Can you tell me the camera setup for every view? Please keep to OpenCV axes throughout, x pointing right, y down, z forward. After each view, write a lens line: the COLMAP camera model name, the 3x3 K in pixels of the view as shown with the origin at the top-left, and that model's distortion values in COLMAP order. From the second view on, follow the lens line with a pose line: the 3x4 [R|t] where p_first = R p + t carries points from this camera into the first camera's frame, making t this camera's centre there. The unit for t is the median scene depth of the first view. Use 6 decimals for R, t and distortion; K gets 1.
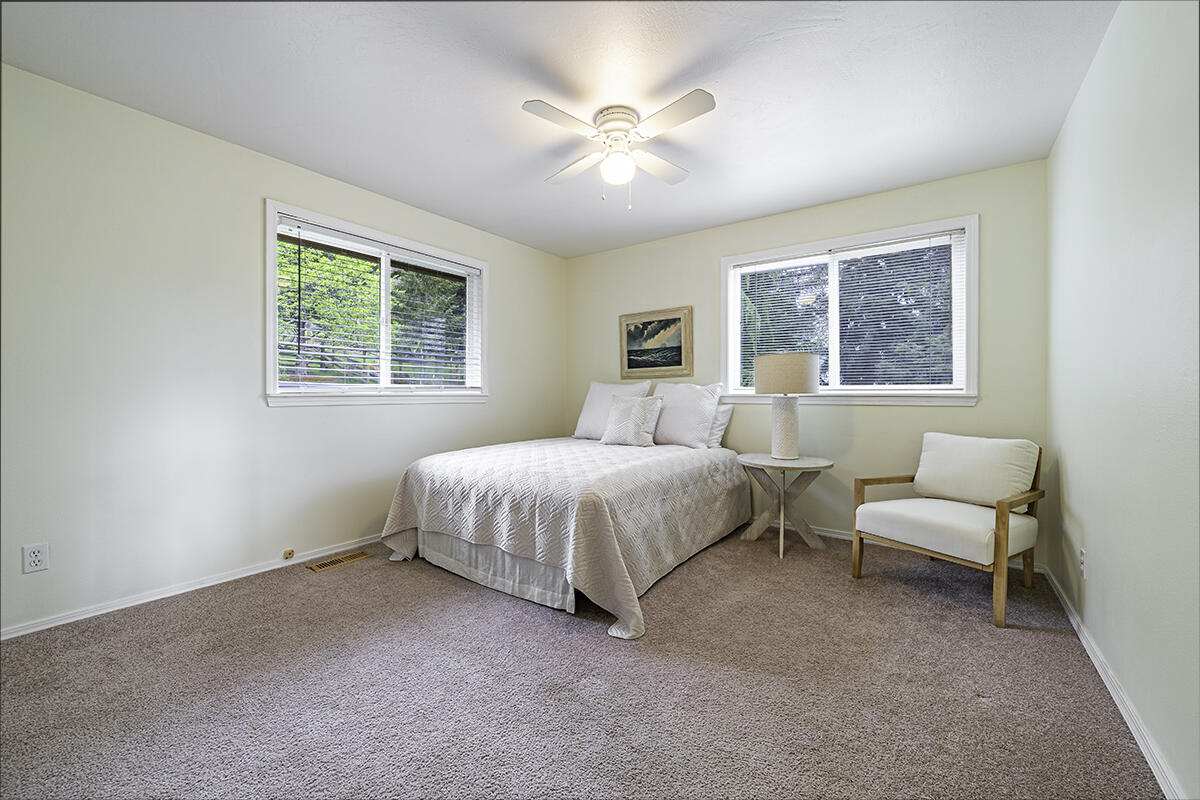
lens RADIAL K [[468.4, 0, 600.6], [0, 468.4, 397.4], [0, 0, 1]] dist [0.001000, -0.000347]
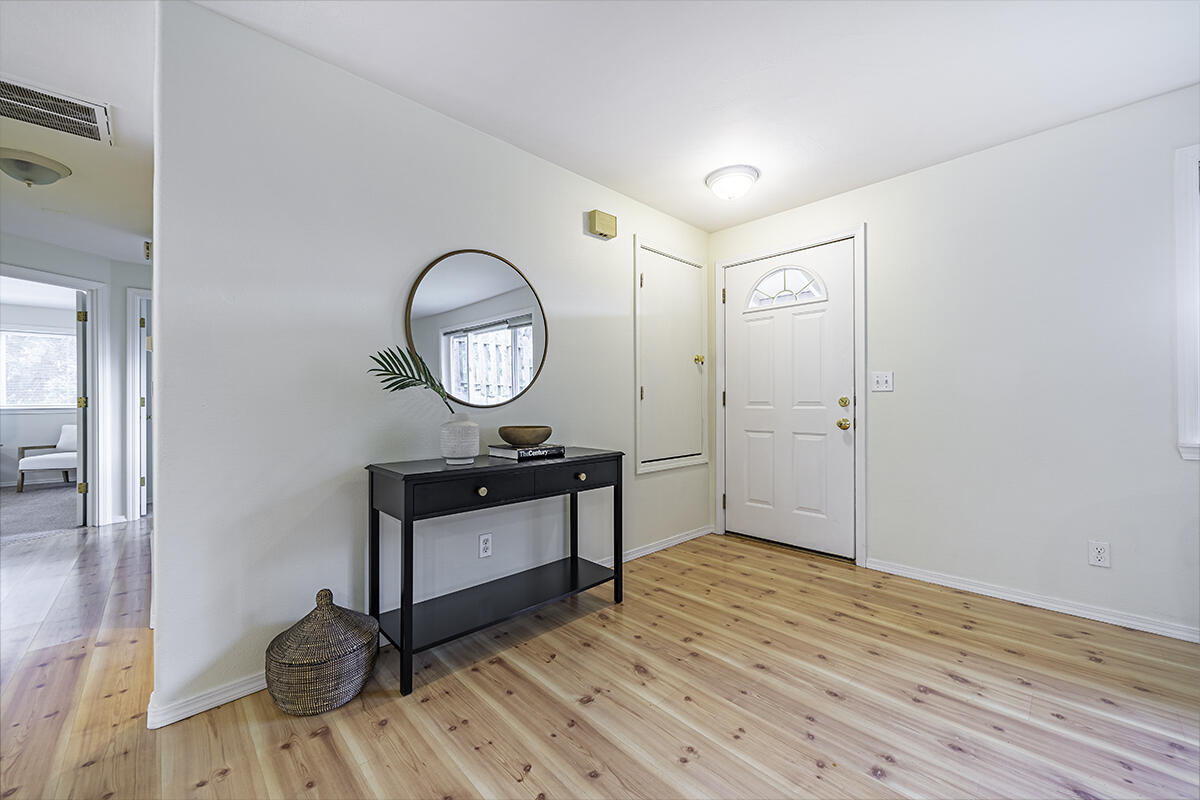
lens RADIAL K [[468.4, 0, 603.7], [0, 468.4, 401.8], [0, 0, 1]] dist [0.001000, -0.000347]
pose [[0.171355, -0.001344, 0.985208, -1.112364], [0.007631, 0.999971, 0.000037, -0.014836], [-0.985180, 0.007512, 0.171360, -2.010579]]
